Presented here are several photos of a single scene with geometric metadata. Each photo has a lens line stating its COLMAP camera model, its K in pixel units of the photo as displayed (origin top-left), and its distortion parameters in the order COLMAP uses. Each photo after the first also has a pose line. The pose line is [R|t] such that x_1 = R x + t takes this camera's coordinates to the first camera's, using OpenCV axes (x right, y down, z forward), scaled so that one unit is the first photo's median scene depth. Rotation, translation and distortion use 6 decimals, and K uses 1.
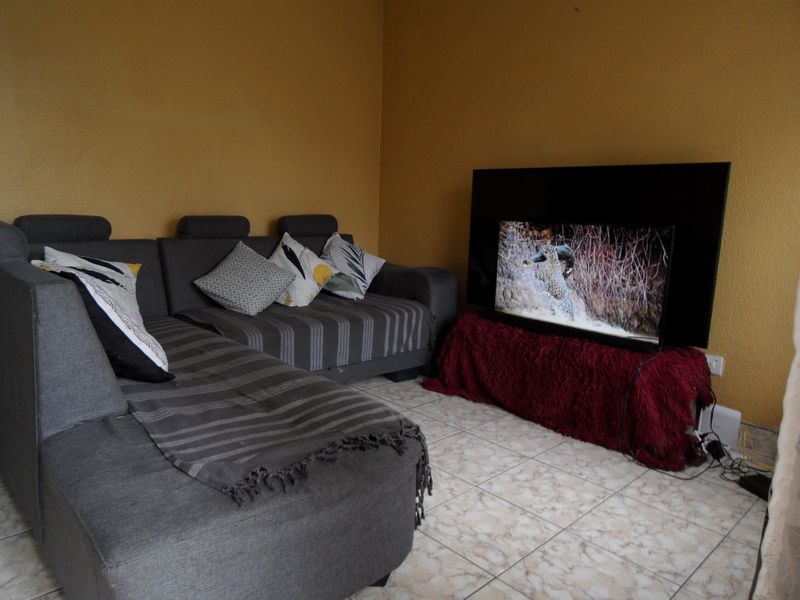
lens RADIAL K [[567.3, 0, 389.9], [0, 567.3, 301.5], [0, 0, 1]] dist [0.000480, -0.004740]
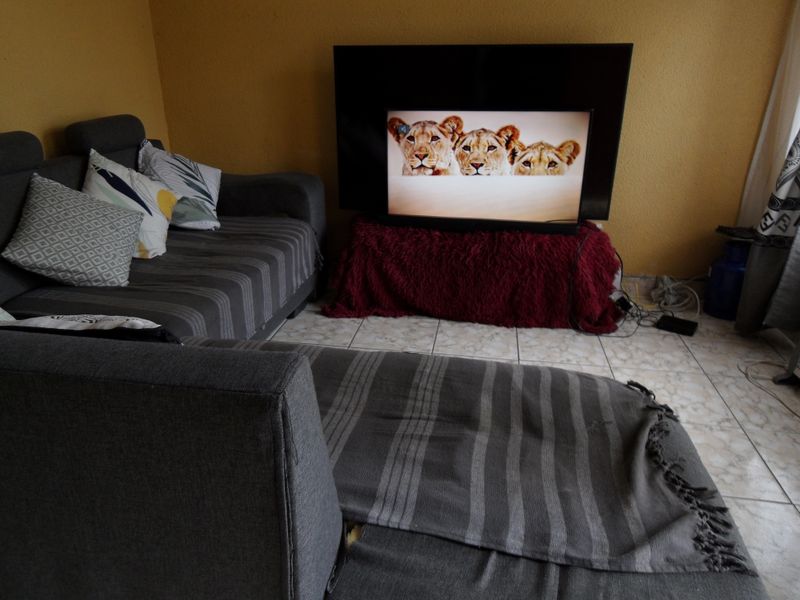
lens RADIAL K [[567.3, 0, 389.9], [0, 567.3, 301.5], [0, 0, 1]] dist [0.000480, -0.004740]
pose [[0.790212, -0.259554, 0.555155, -0.500935], [0.127465, 0.955681, 0.265379, -0.129373], [-0.599432, -0.138943, 0.788274, 0.383689]]
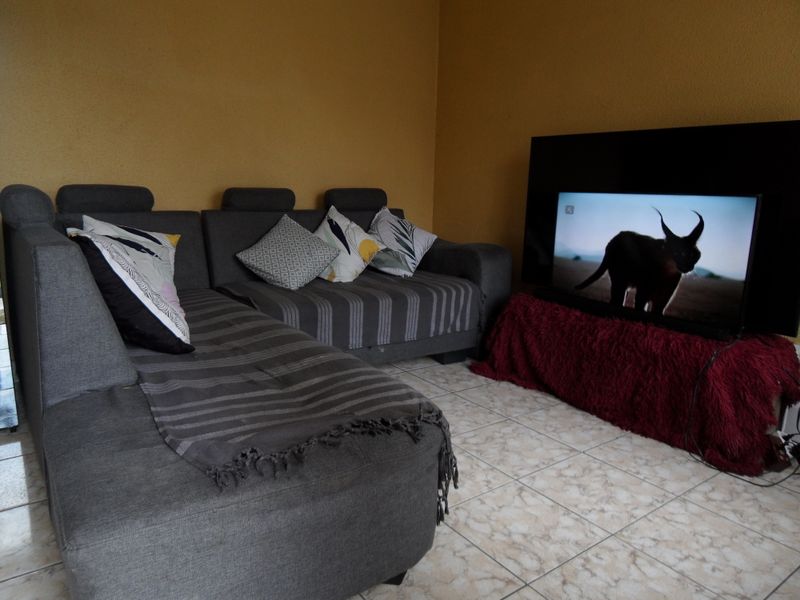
lens RADIAL K [[567.3, 0, 389.9], [0, 567.3, 301.5], [0, 0, 1]] dist [0.000480, -0.004740]
pose [[0.992566, 0.022059, -0.119690, 0.051477], [-0.018581, 0.999374, 0.030094, 0.015498], [0.120279, -0.027646, 0.992355, 0.077939]]
